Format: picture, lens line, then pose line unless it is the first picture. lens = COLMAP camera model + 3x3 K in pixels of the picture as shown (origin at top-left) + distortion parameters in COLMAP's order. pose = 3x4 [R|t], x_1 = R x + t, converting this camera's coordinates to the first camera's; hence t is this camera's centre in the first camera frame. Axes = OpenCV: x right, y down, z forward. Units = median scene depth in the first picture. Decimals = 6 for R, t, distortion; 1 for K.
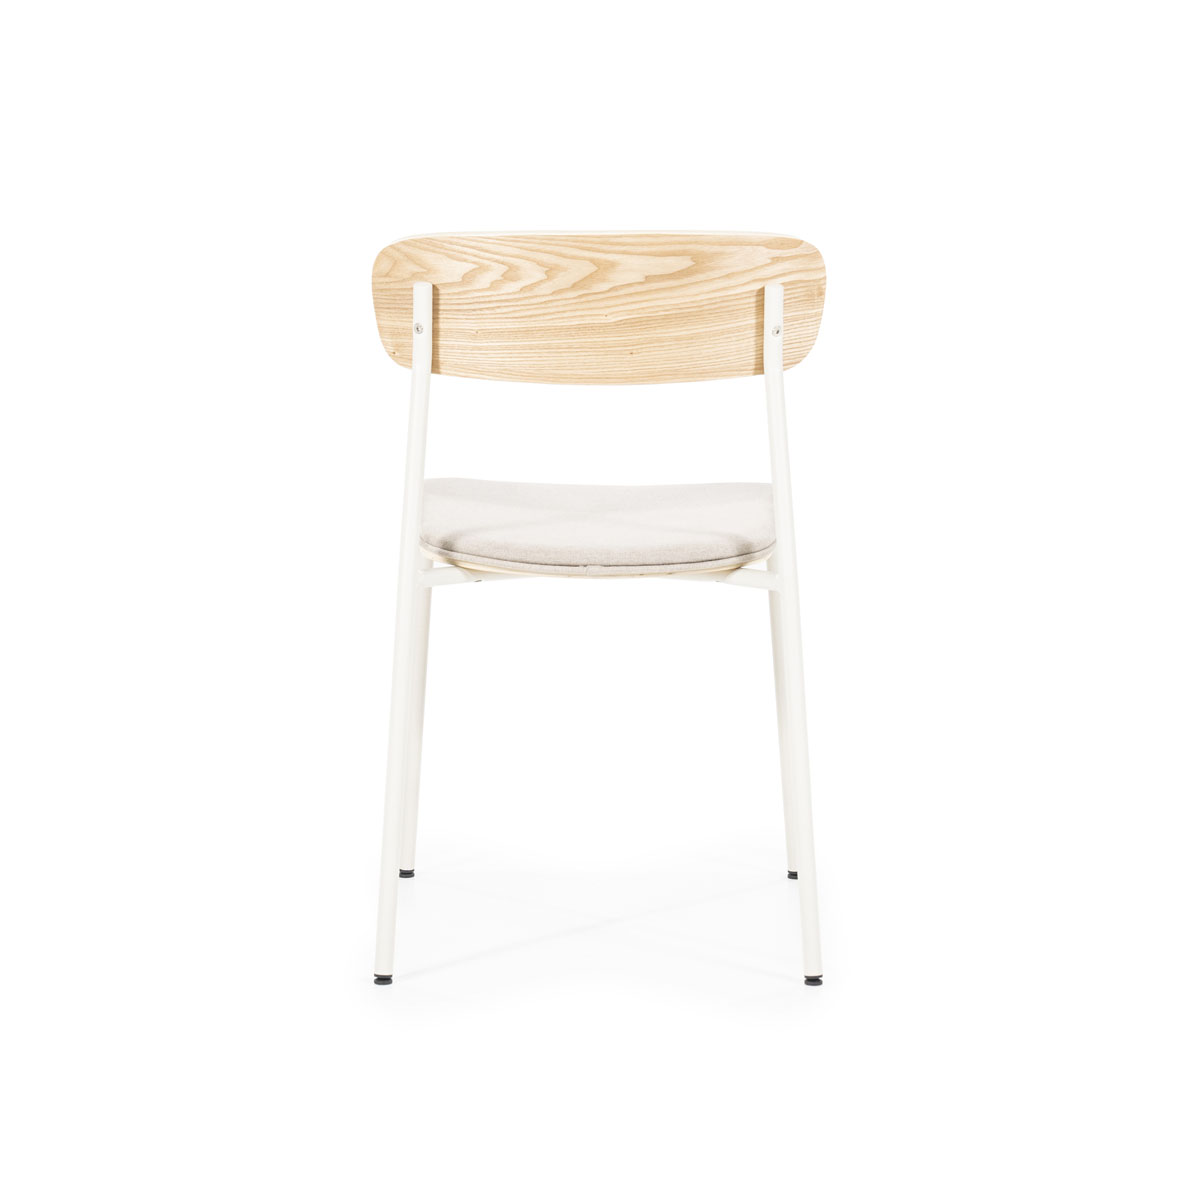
lens RADIAL K [[3508.0, 0, 600.0], [0, 3508.0, 600.0], [0, 0, 1]] dist [0.381728, 0.504742]
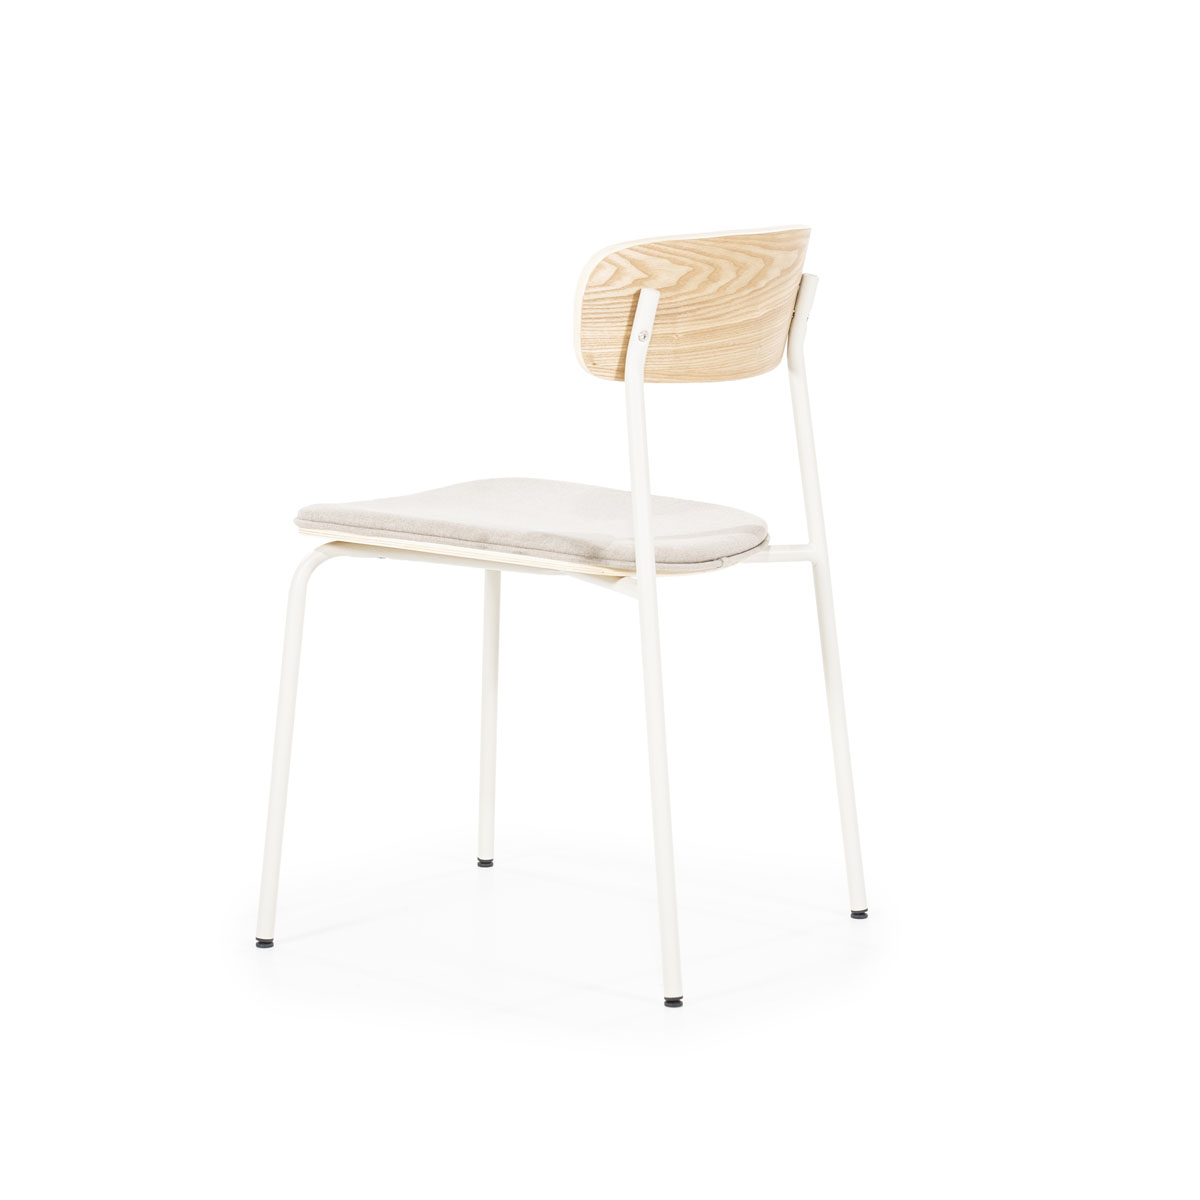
lens RADIAL K [[3508.0, 0, 600.0], [0, 3508.0, 600.0], [0, 0, 1]] dist [0.381728, 0.504742]
pose [[0.491304, -0.126017, 0.861824, -0.914409], [0.119016, 0.989910, 0.076898, -0.081683], [-0.862818, 0.064791, 0.501345, 0.529423]]
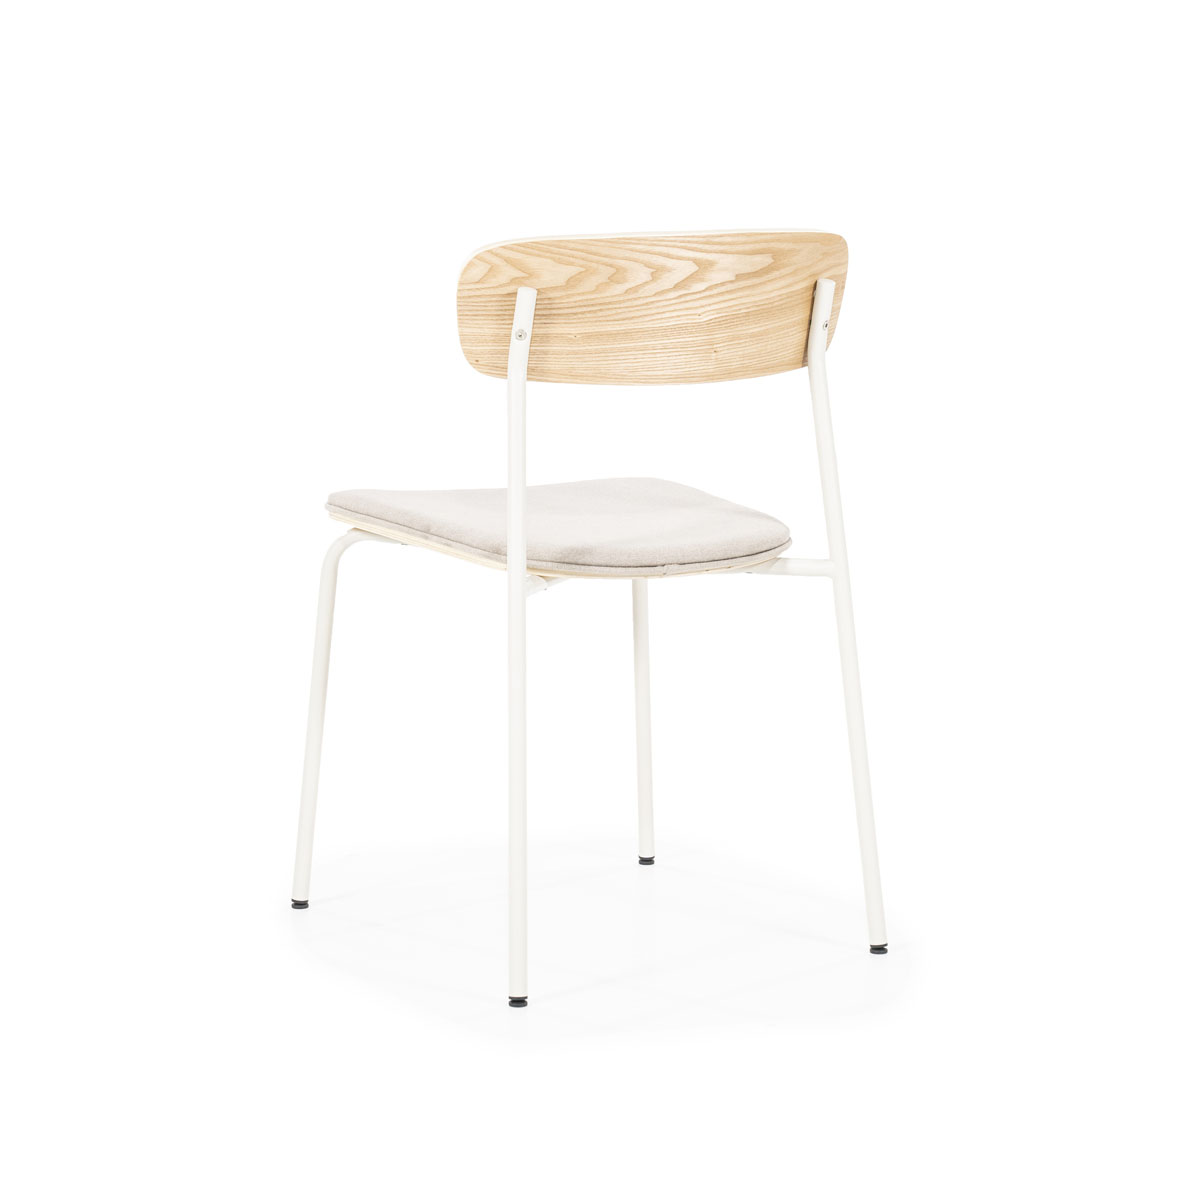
lens RADIAL K [[3508.0, 0, 600.0], [0, 3508.0, 600.0], [0, 0, 1]] dist [0.381728, 0.504742]
pose [[0.863359, -0.072076, 0.499415, -0.530291], [0.070364, 0.997272, 0.022287, -0.023932], [-0.499659, 0.015899, 0.866076, 0.143458]]
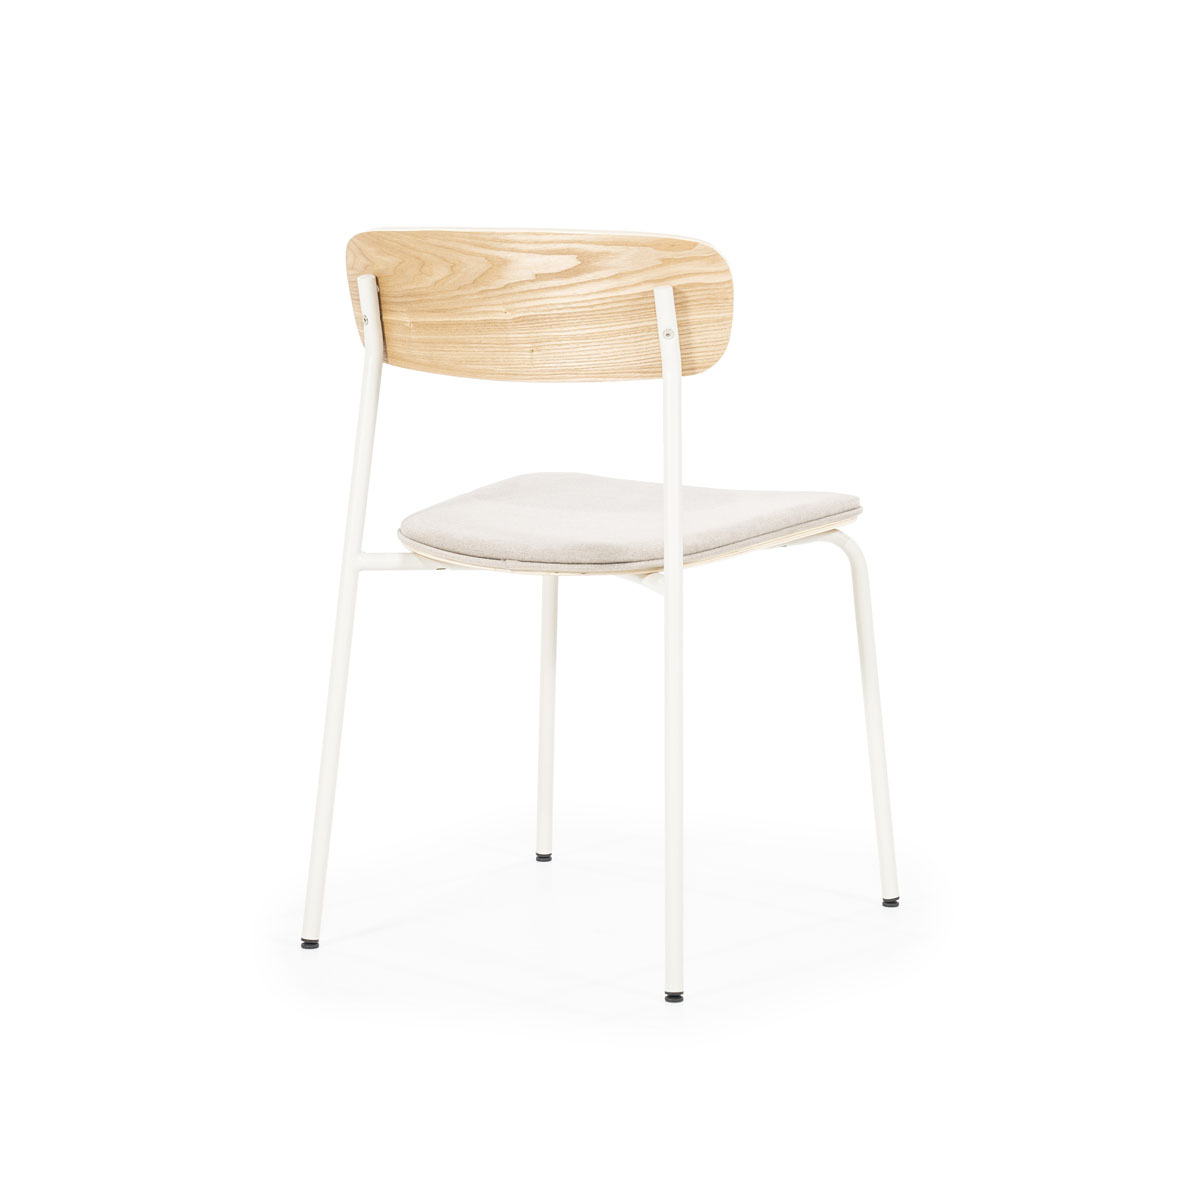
lens RADIAL K [[3508.0, 0, 600.0], [0, 3508.0, 600.0], [0, 0, 1]] dist [0.381728, 0.504742]
pose [[0.865821, 0.069696, -0.495477, 0.529677], [-0.070786, 0.997353, 0.016597, -0.017229], [0.495322, 0.020703, 0.868463, 0.138873]]
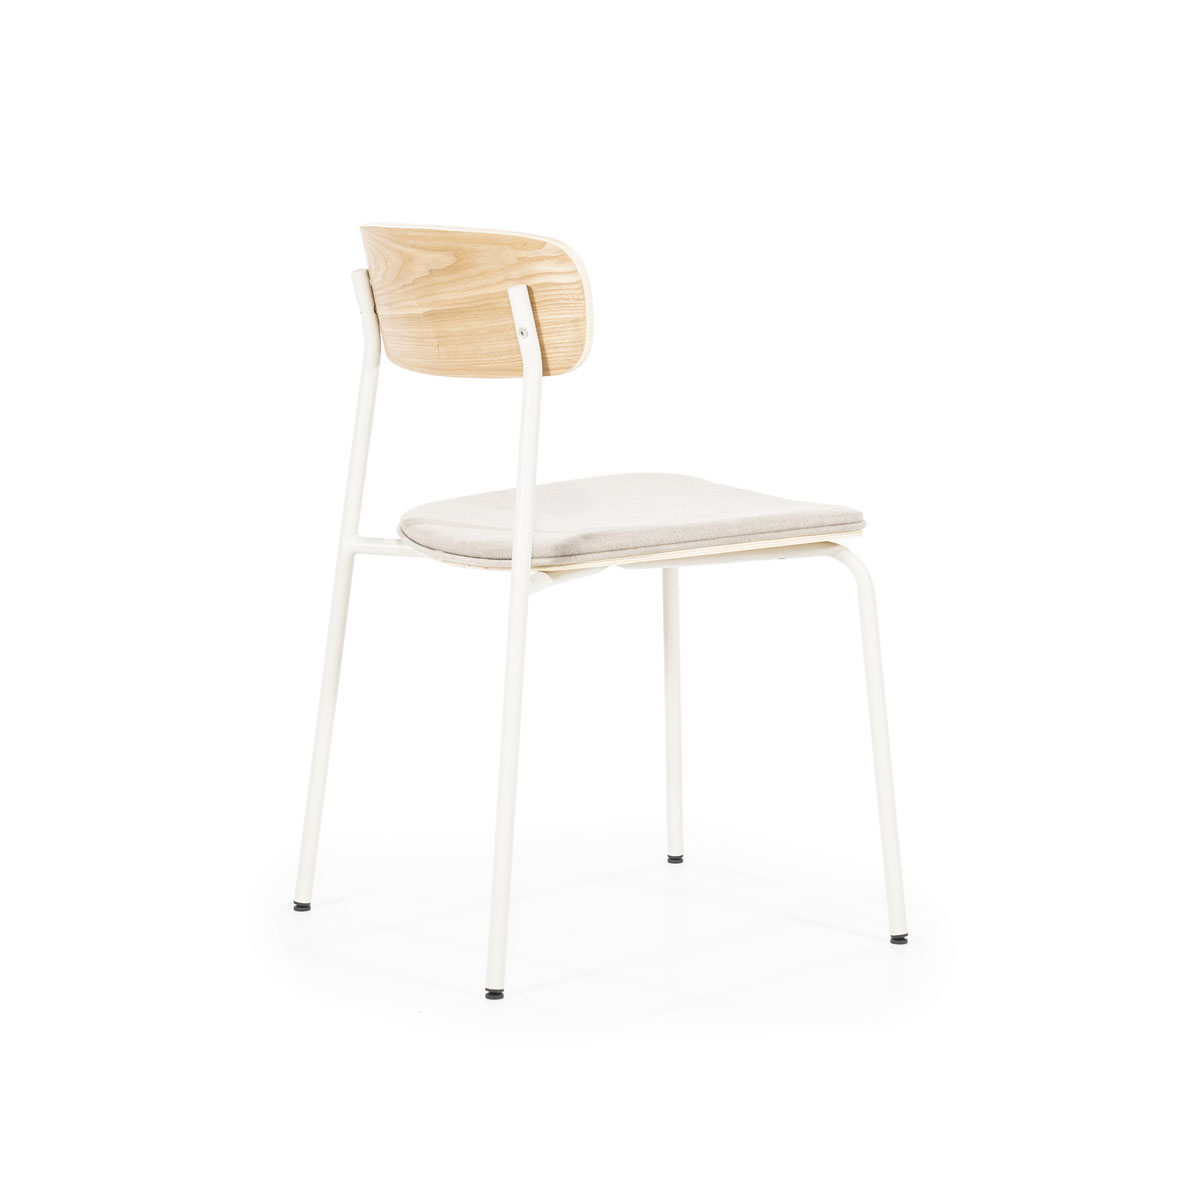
lens RADIAL K [[3508.0, 0, 600.0], [0, 3508.0, 600.0], [0, 0, 1]] dist [0.381728, 0.504742]
pose [[0.506981, 0.118150, -0.853821, 0.917053], [-0.124017, 0.990253, 0.063391, -0.067803], [0.852989, 0.073750, 0.516693, 0.518385]]
